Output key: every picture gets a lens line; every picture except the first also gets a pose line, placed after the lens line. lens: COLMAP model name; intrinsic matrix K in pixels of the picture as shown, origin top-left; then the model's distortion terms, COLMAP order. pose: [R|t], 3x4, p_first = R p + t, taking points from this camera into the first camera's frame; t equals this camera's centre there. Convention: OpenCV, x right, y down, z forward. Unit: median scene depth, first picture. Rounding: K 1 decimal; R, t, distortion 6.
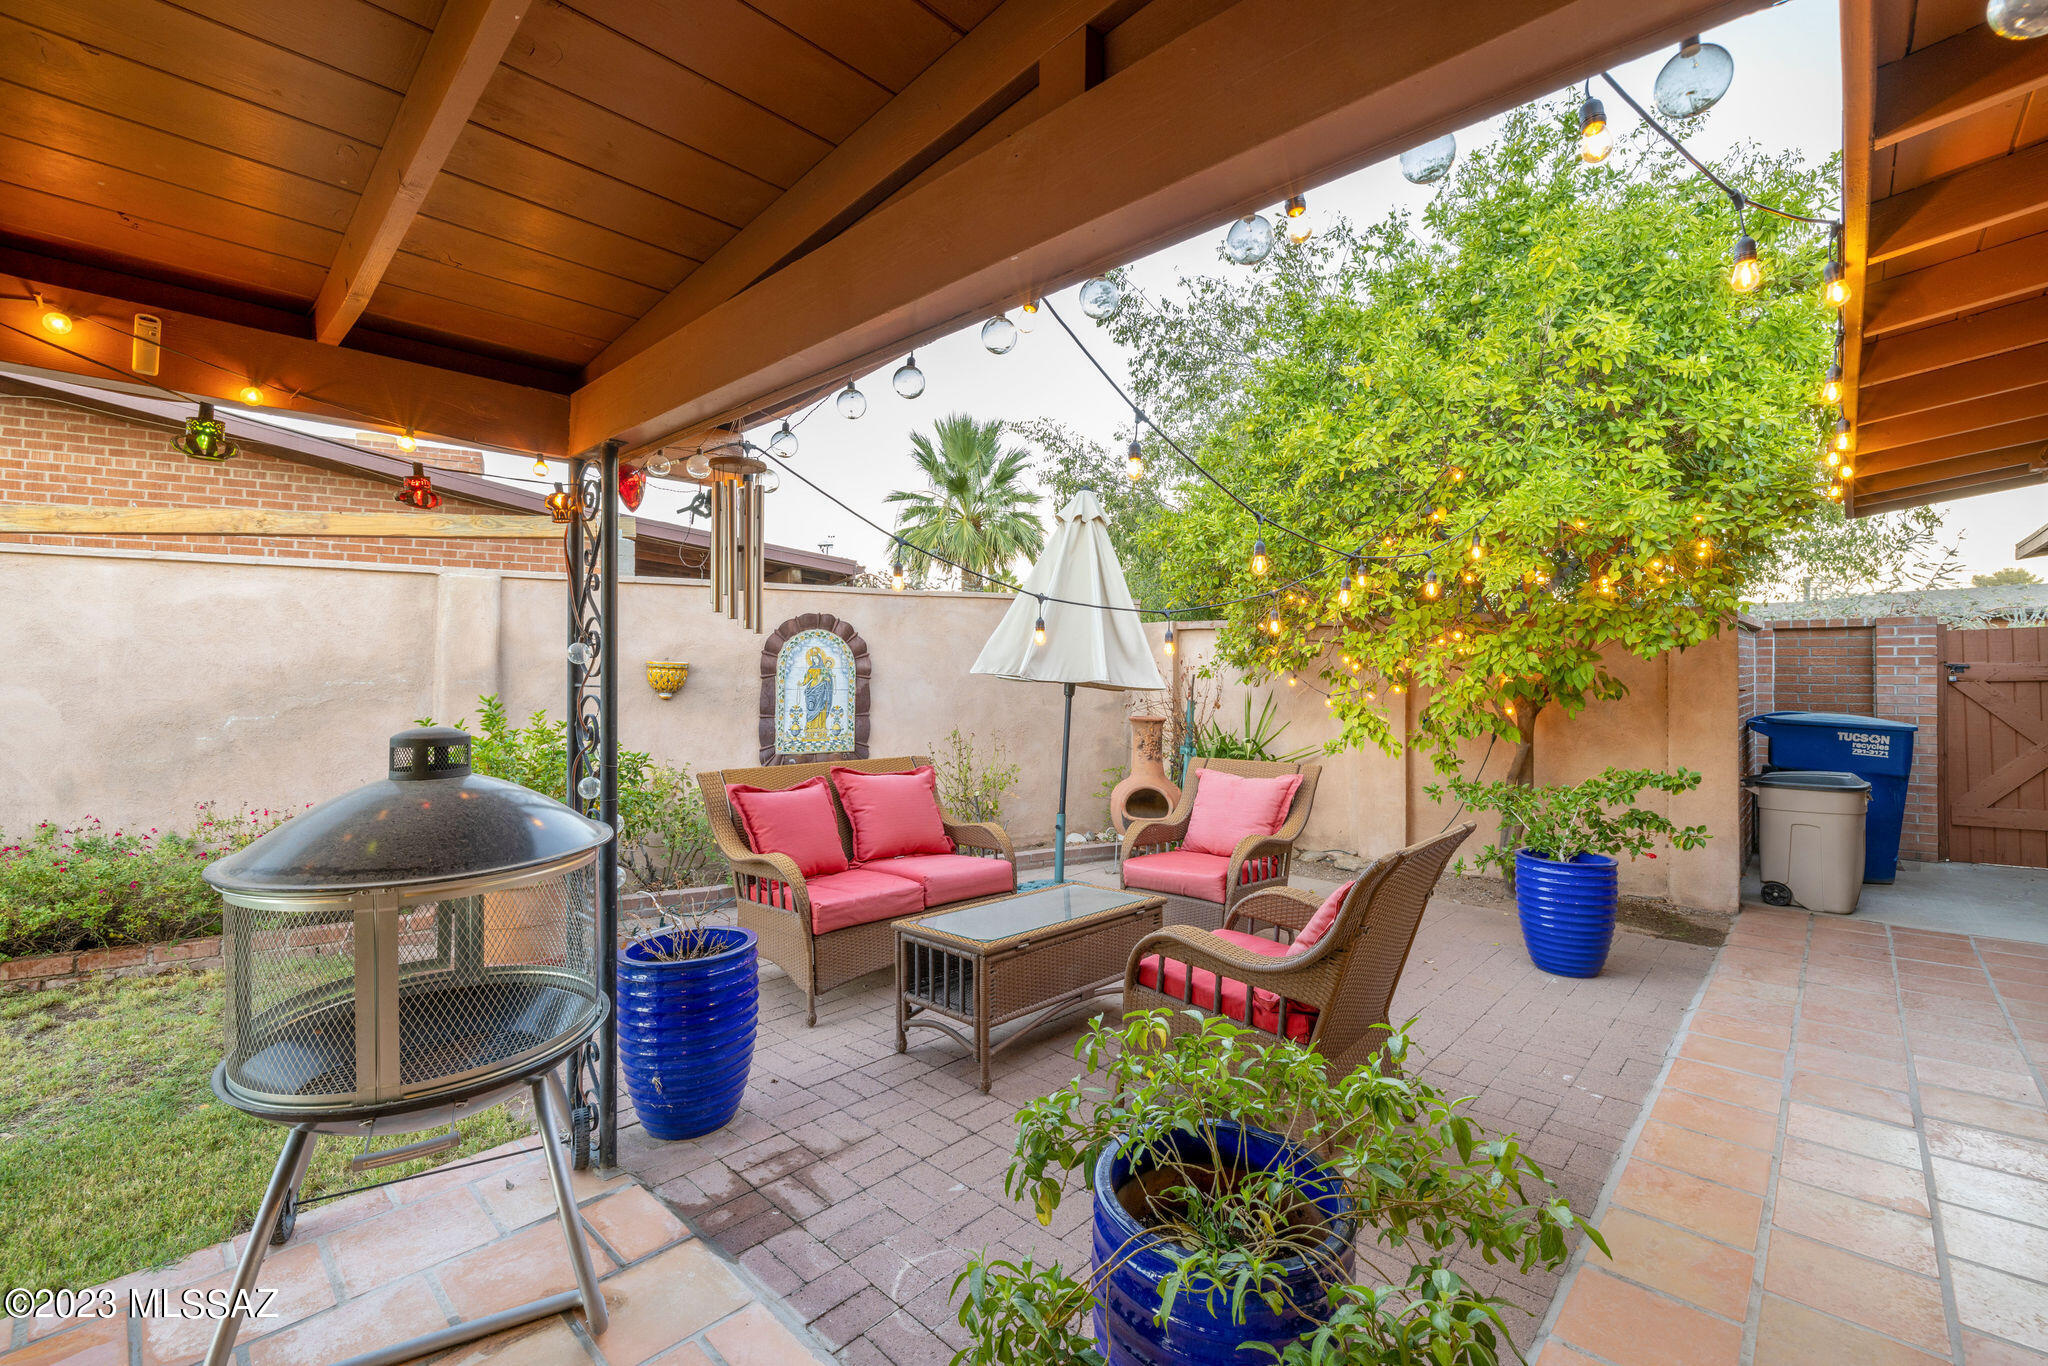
lens RADIAL K [[862.5, 0, 1015.4], [0, 862.5, 671.6], [0, 0, 1]] dist [-0.001517, -0.000237]
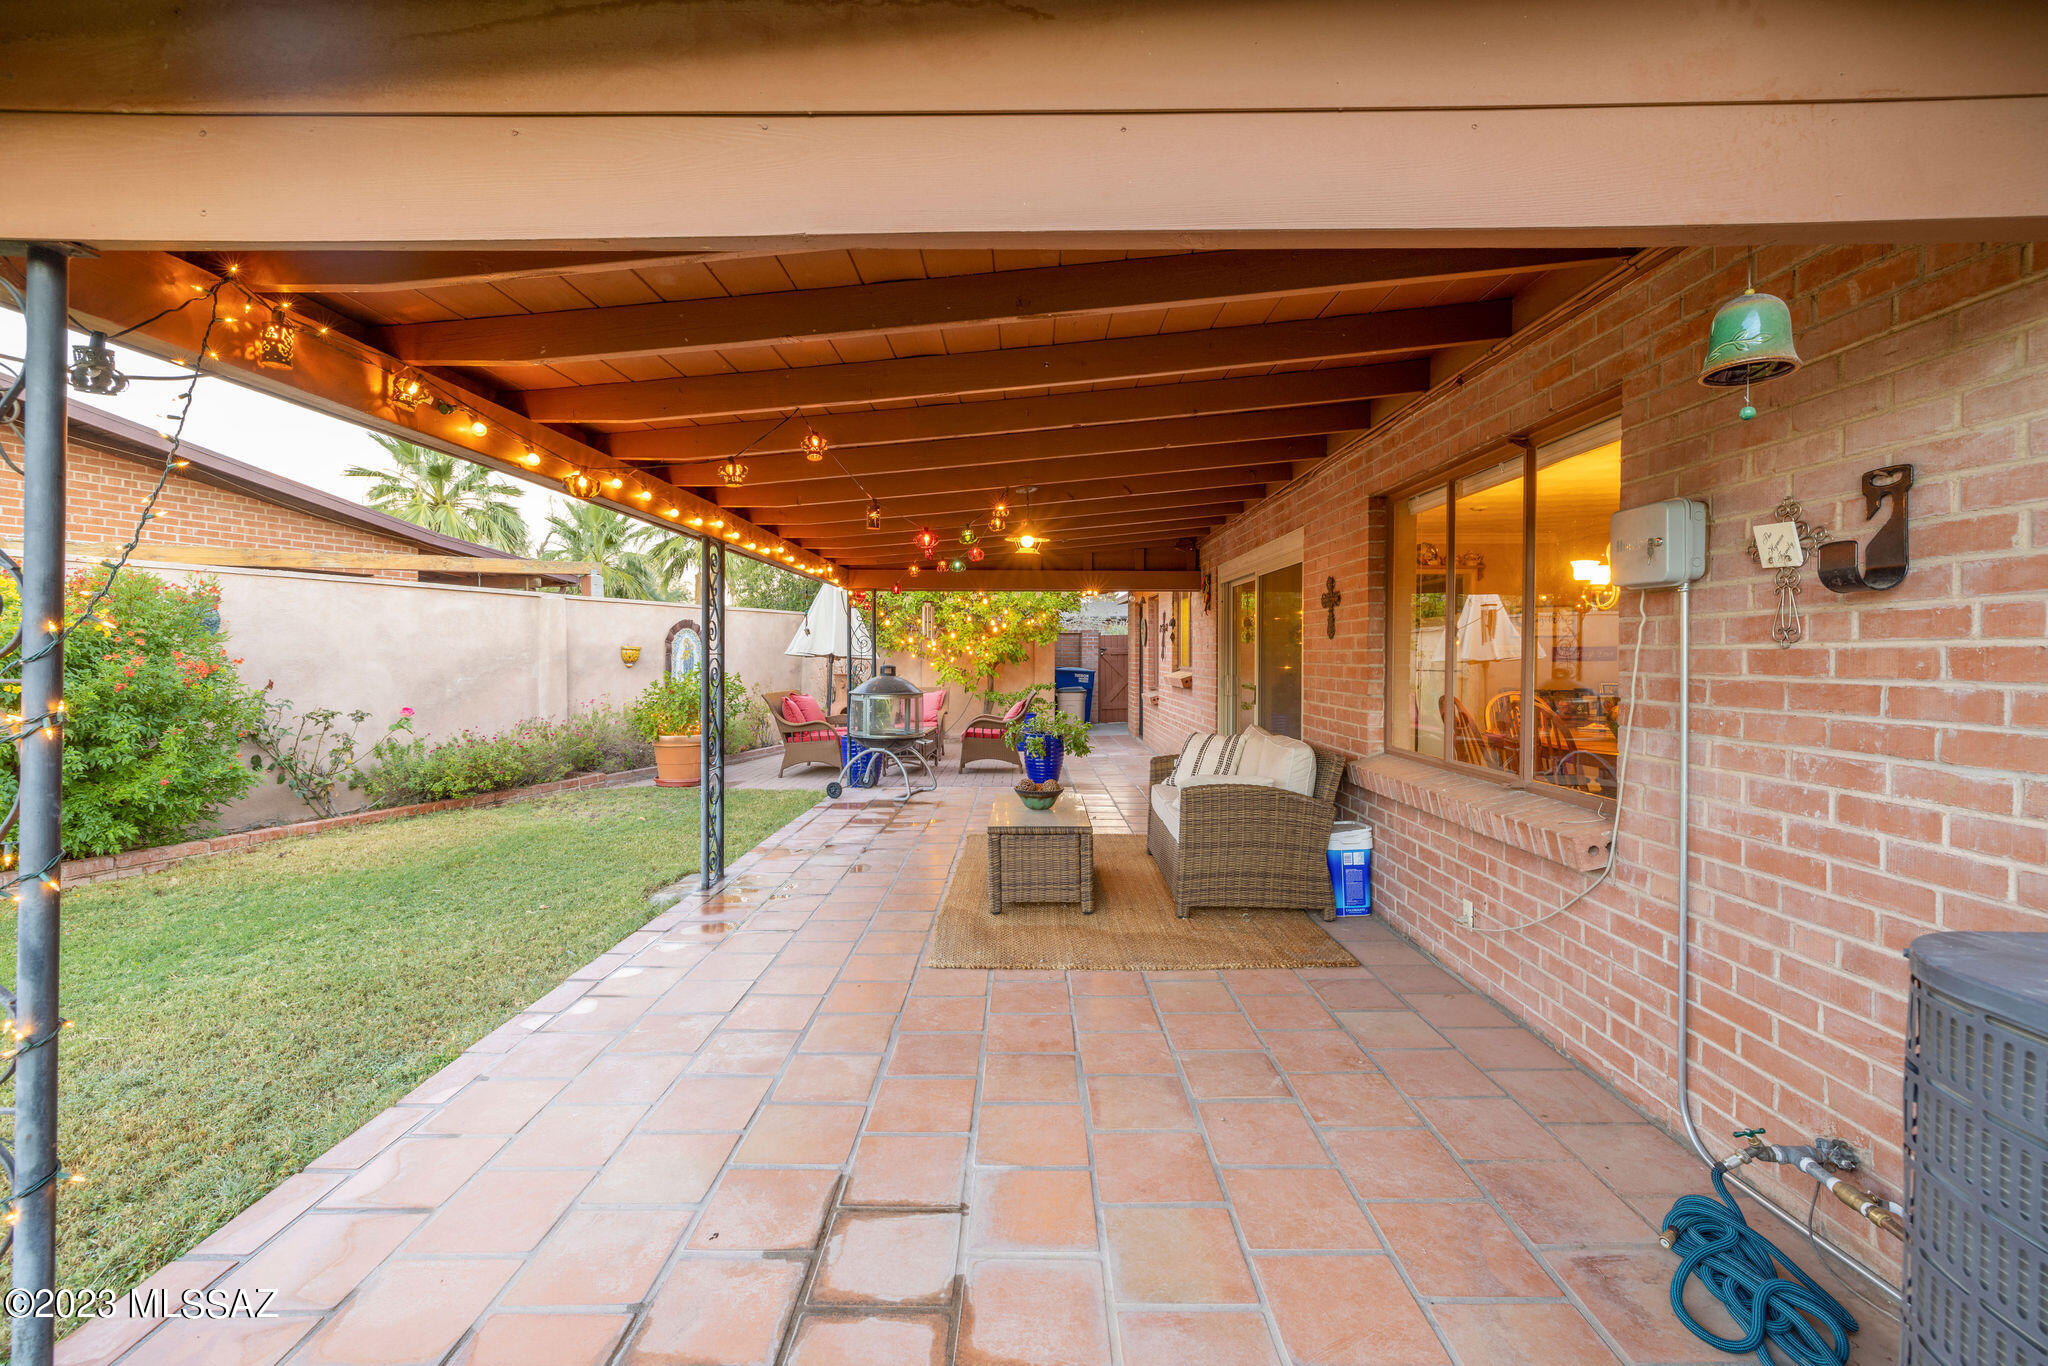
lens RADIAL K [[862.5, 0, 1015.4], [0, 862.5, 671.6], [0, 0, 1]] dist [-0.001517, -0.000237]
pose [[0.727971, -0.018149, 0.685367, -0.926071], [0.002293, 0.999708, 0.024038, -0.000400], [-0.685604, -0.015927, 0.727801, -0.751699]]
